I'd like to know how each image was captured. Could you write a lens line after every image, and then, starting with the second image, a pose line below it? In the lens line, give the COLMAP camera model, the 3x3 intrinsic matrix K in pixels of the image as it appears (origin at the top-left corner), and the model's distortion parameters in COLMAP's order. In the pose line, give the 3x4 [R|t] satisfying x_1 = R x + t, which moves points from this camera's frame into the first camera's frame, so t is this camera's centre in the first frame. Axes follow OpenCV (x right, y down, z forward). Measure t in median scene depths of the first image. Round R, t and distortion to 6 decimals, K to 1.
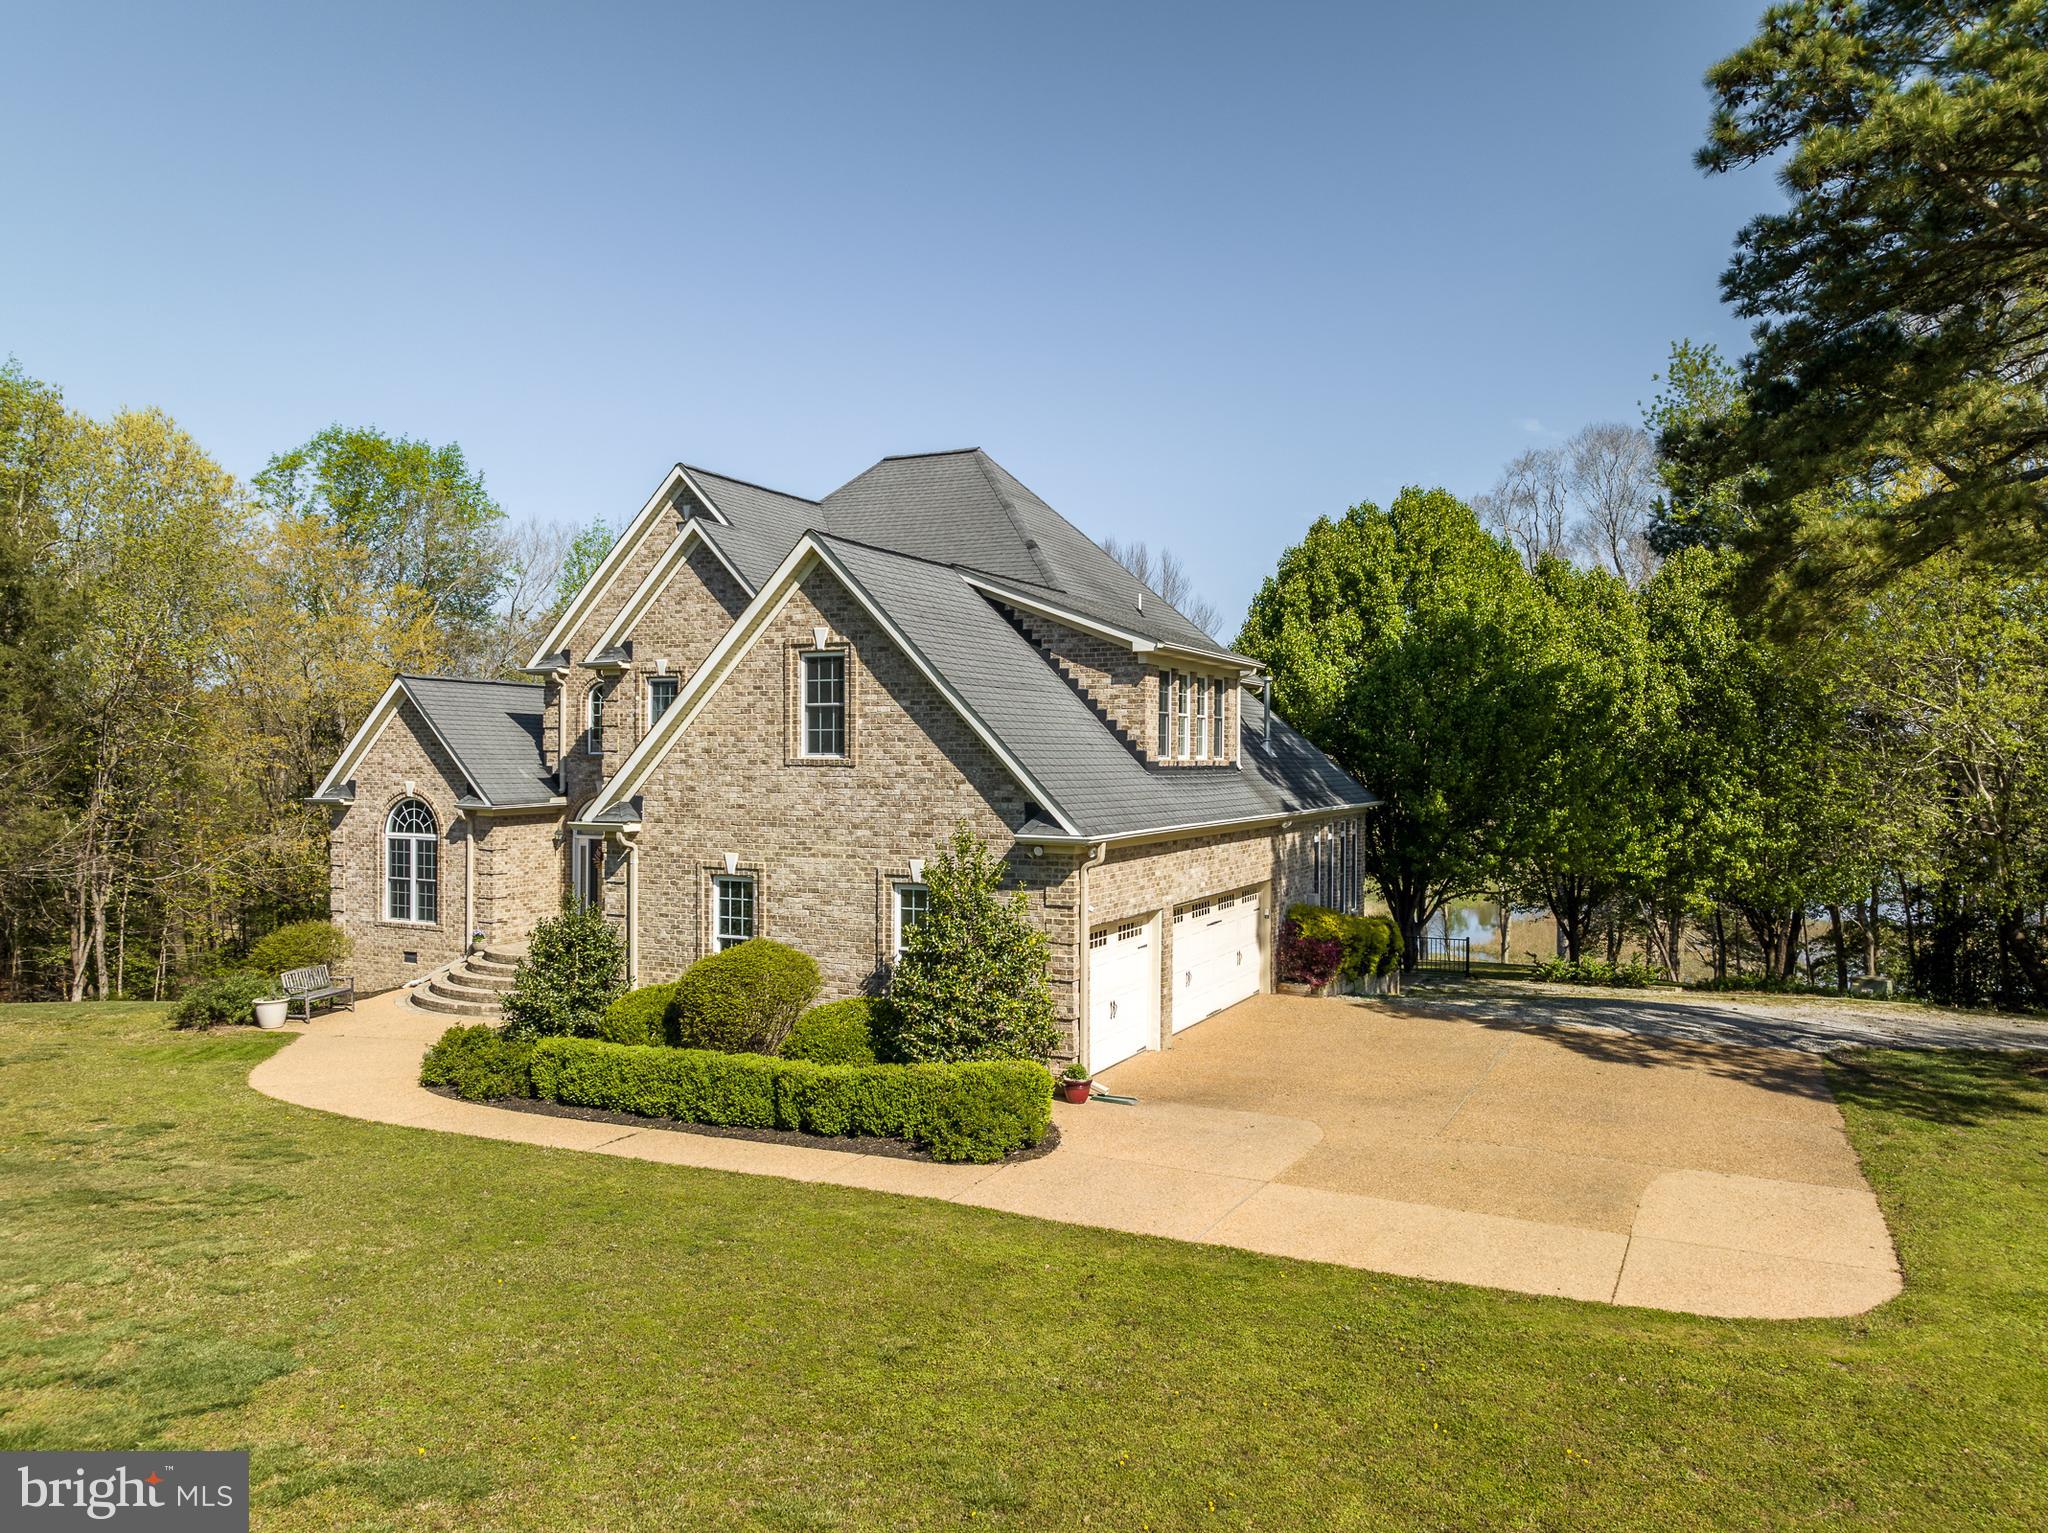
lens RADIAL K [[1457.7, 0, 1024.0], [0, 1457.7, 766.5], [0, 0, 1]] dist [-0.013513, -0.045318]
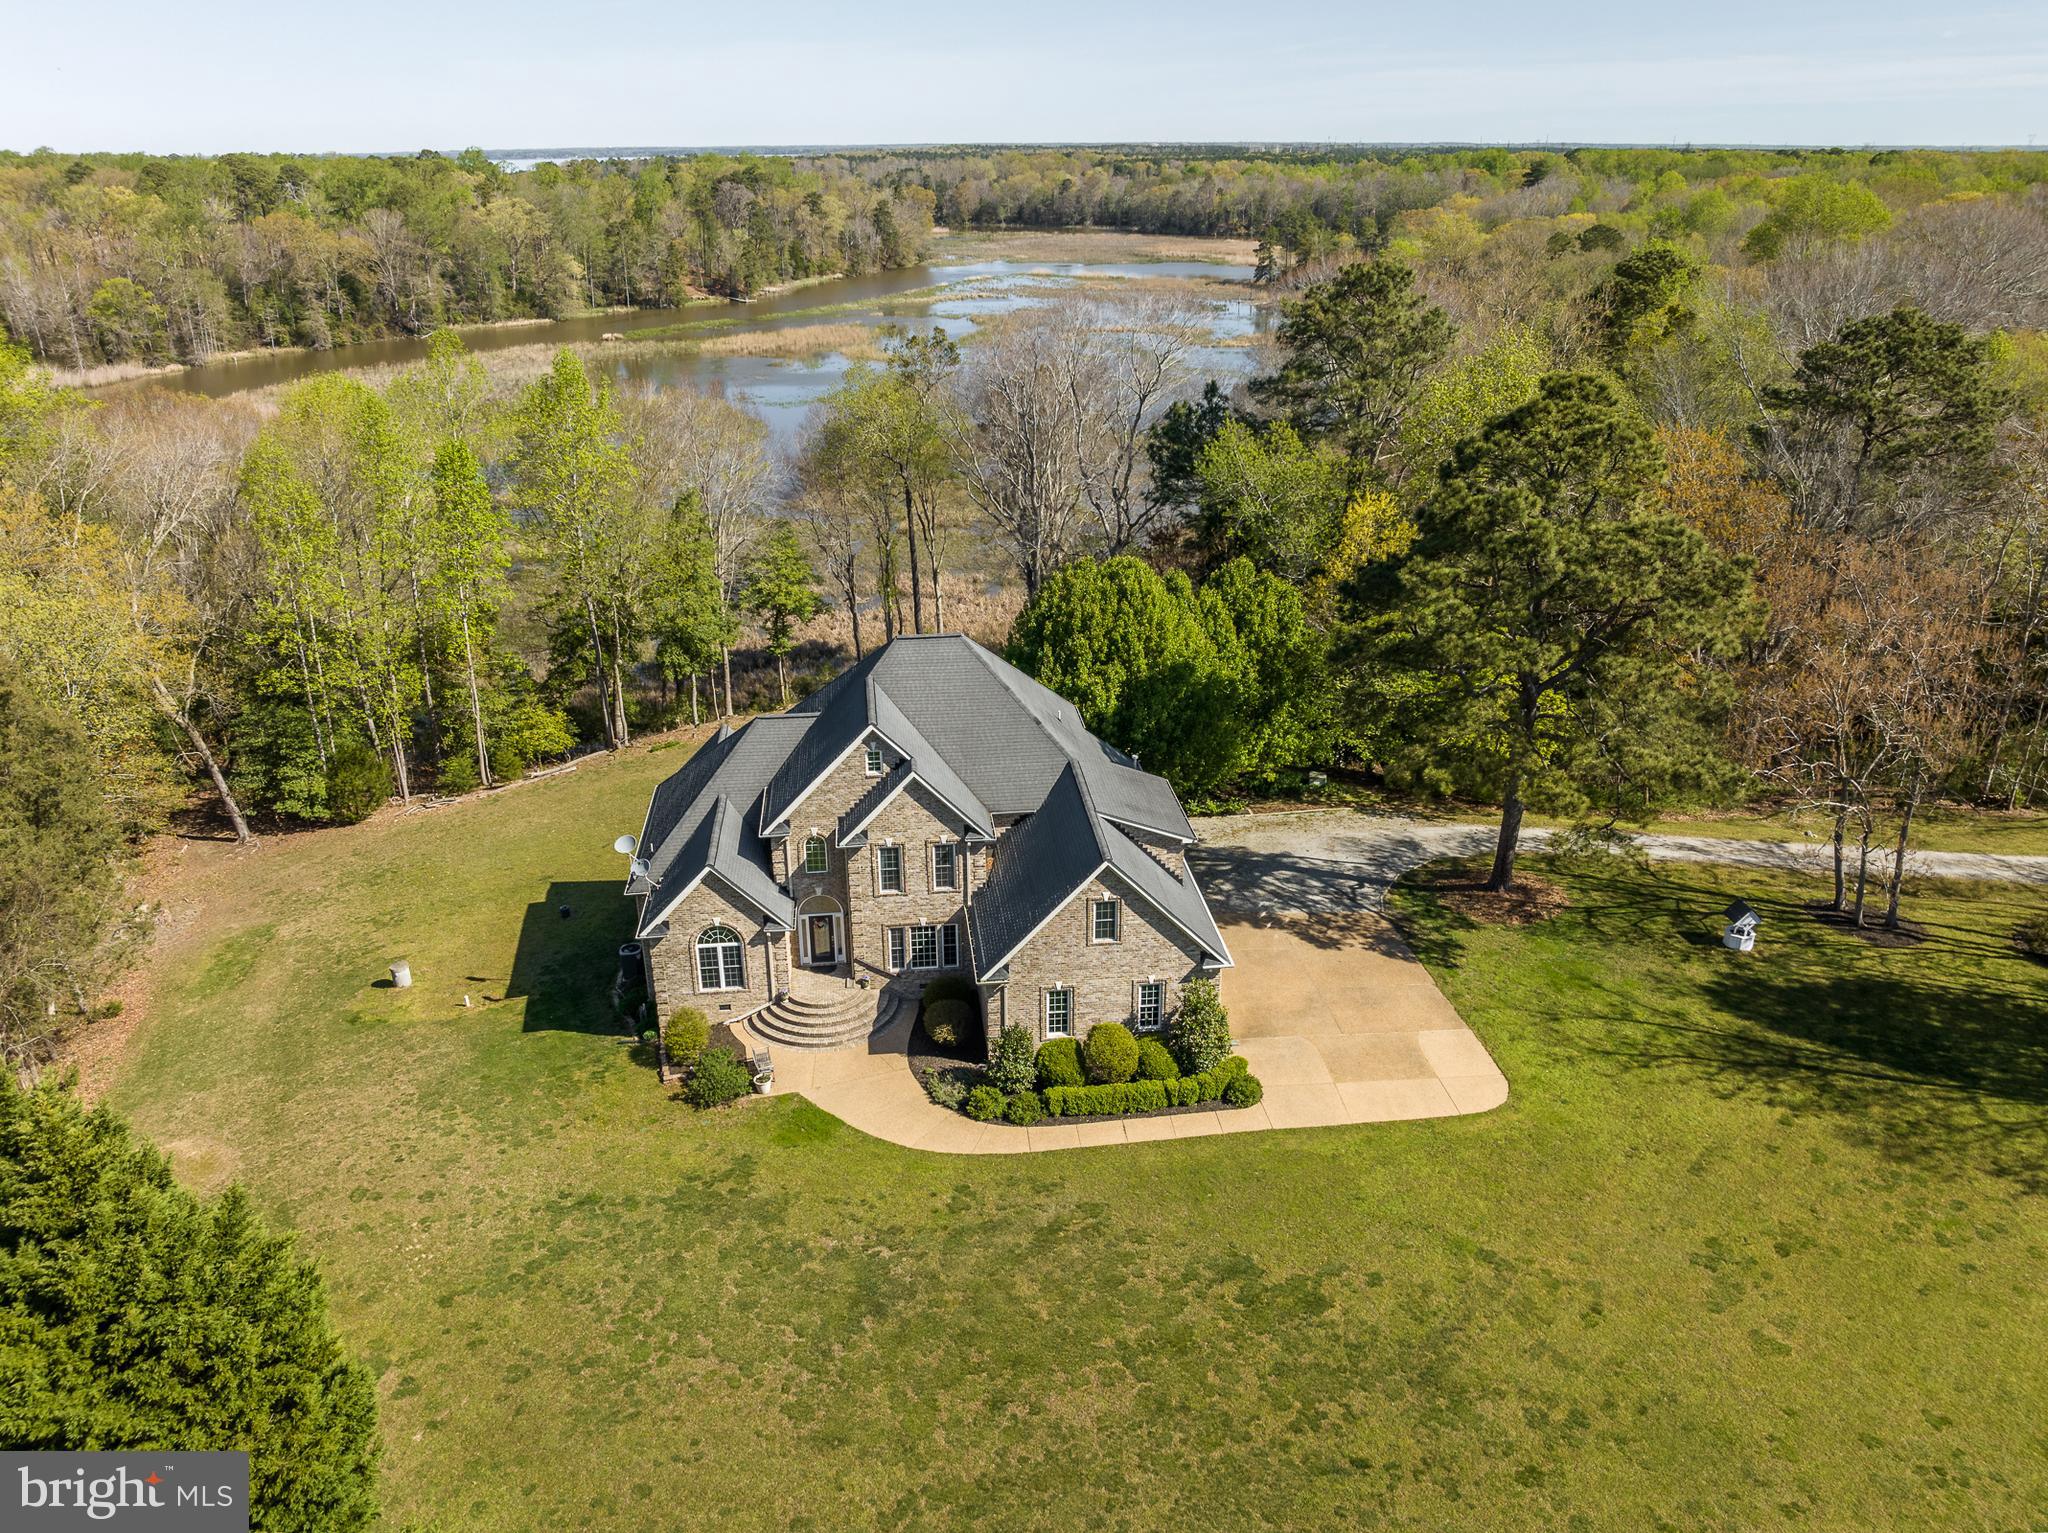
lens RADIAL K [[1489.3, 0, 1024.0], [0, 1489.3, 766.5], [0, 0, 1]] dist [-0.034061, -0.004550]
pose [[0.846796, -0.217735, 0.485311, -1.260985], [0.015352, 0.922006, 0.386871, -1.114544], [-0.531695, -0.320150, 0.784094, -0.663357]]
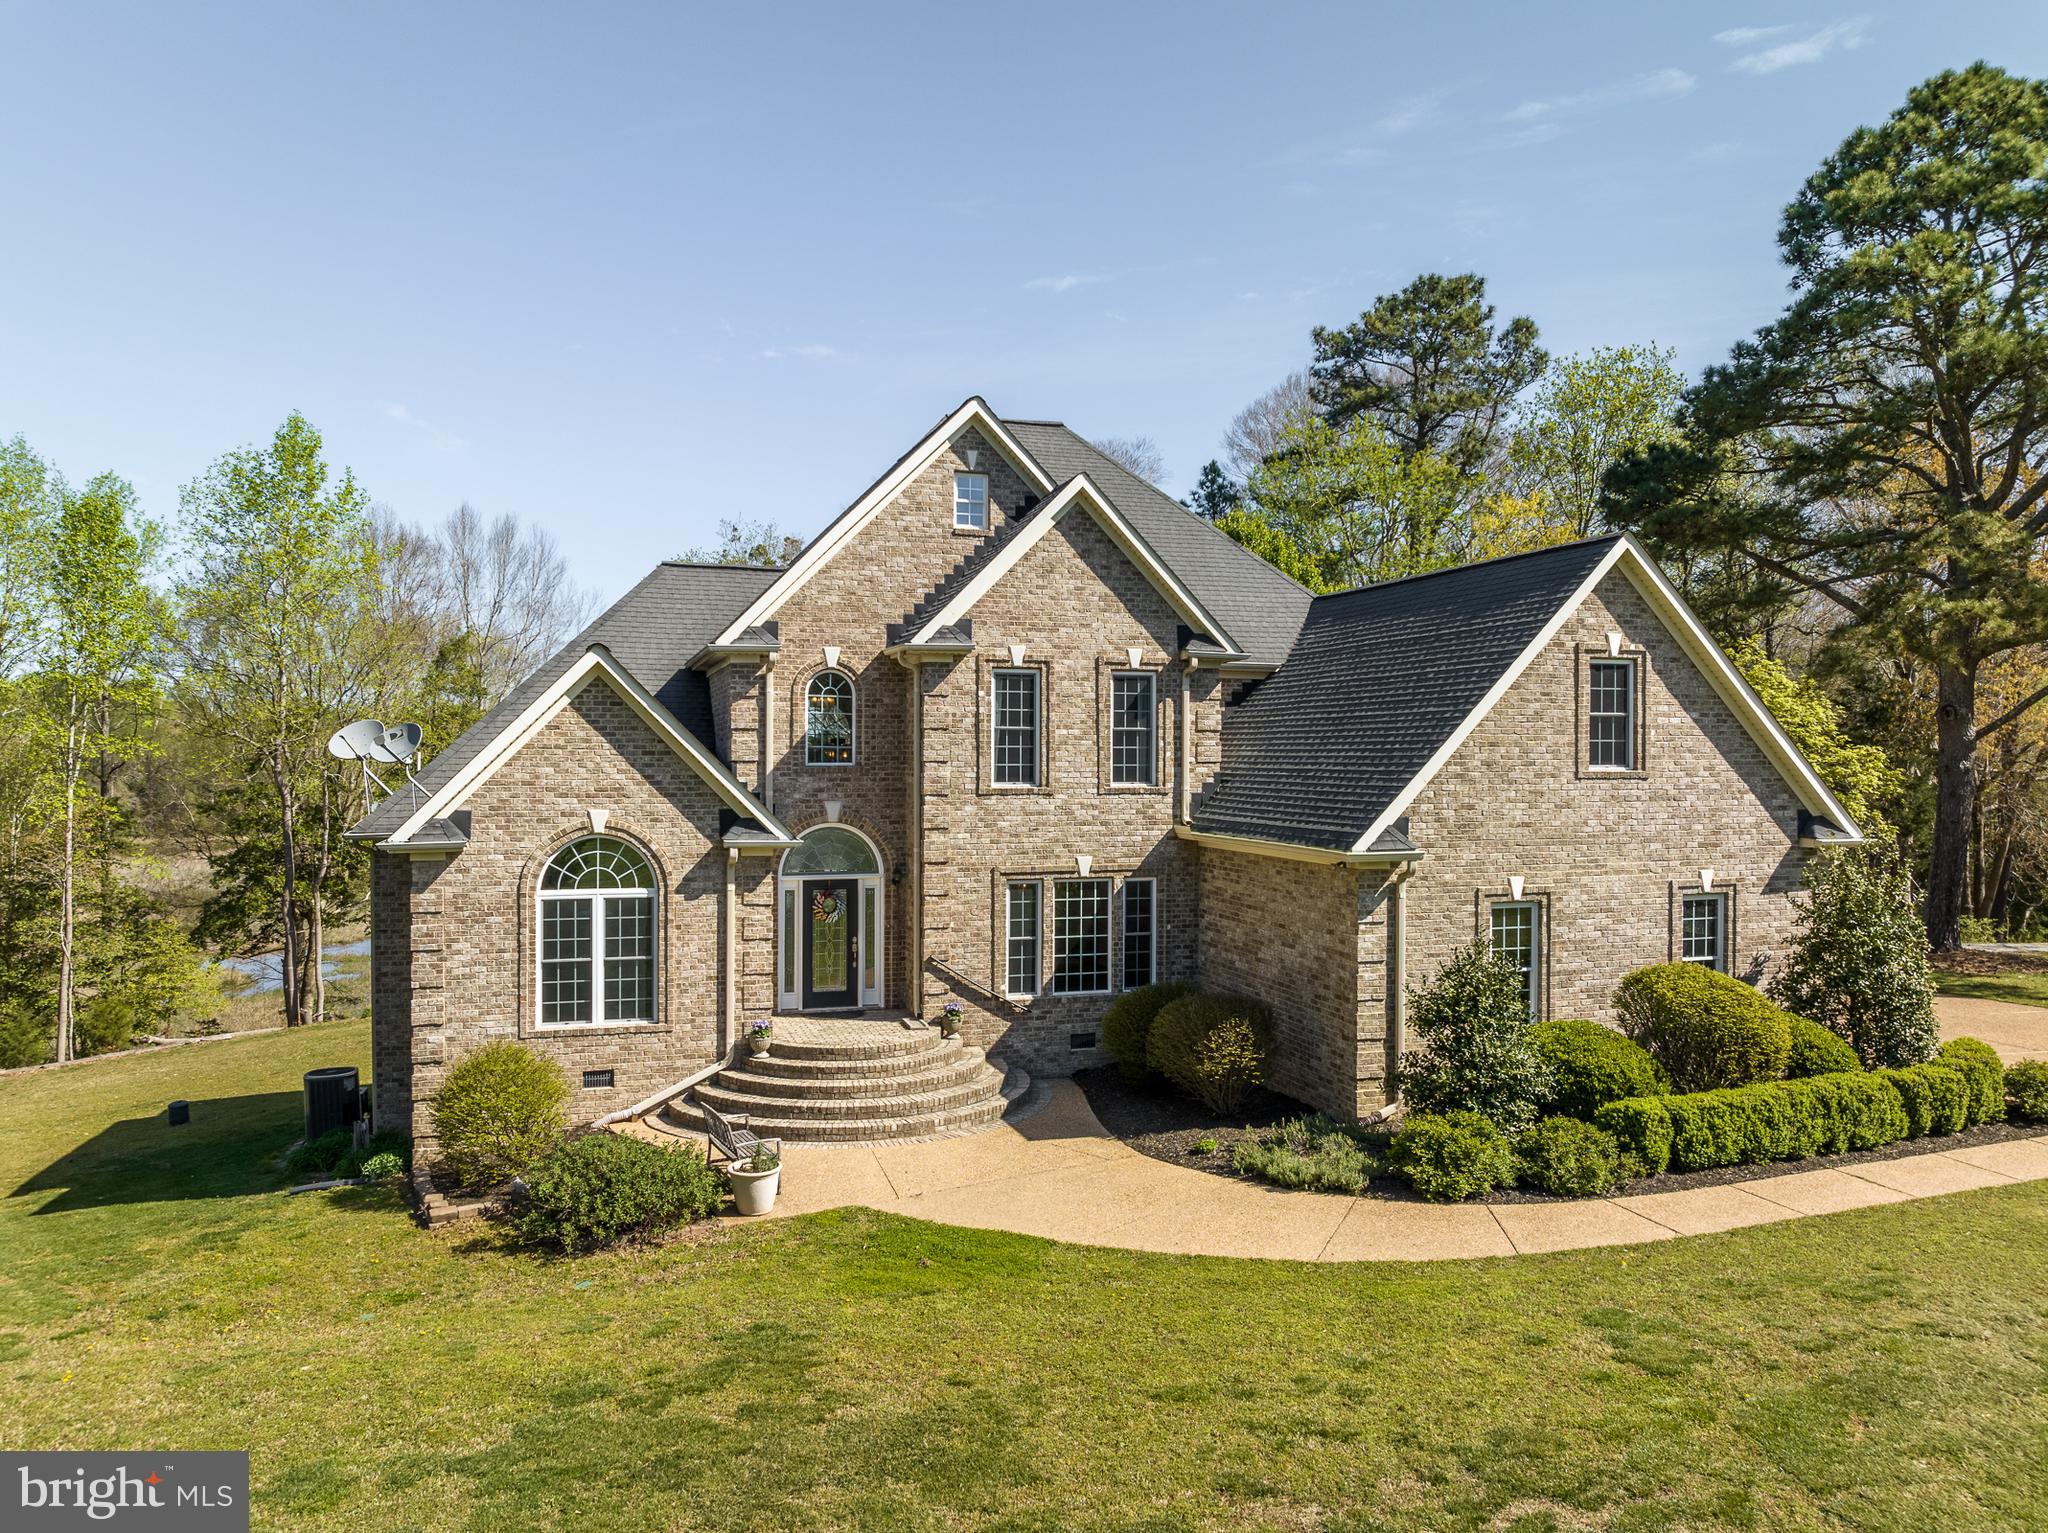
lens RADIAL K [[1457.7, 0, 1024.0], [0, 1457.7, 766.5], [0, 0, 1]] dist [-0.013513, -0.045318]
pose [[0.725704, -0.009852, 0.687937, -1.008189], [0.007765, 0.999951, 0.006130, -0.016162], [-0.687963, 0.000893, 0.725745, 0.540380]]
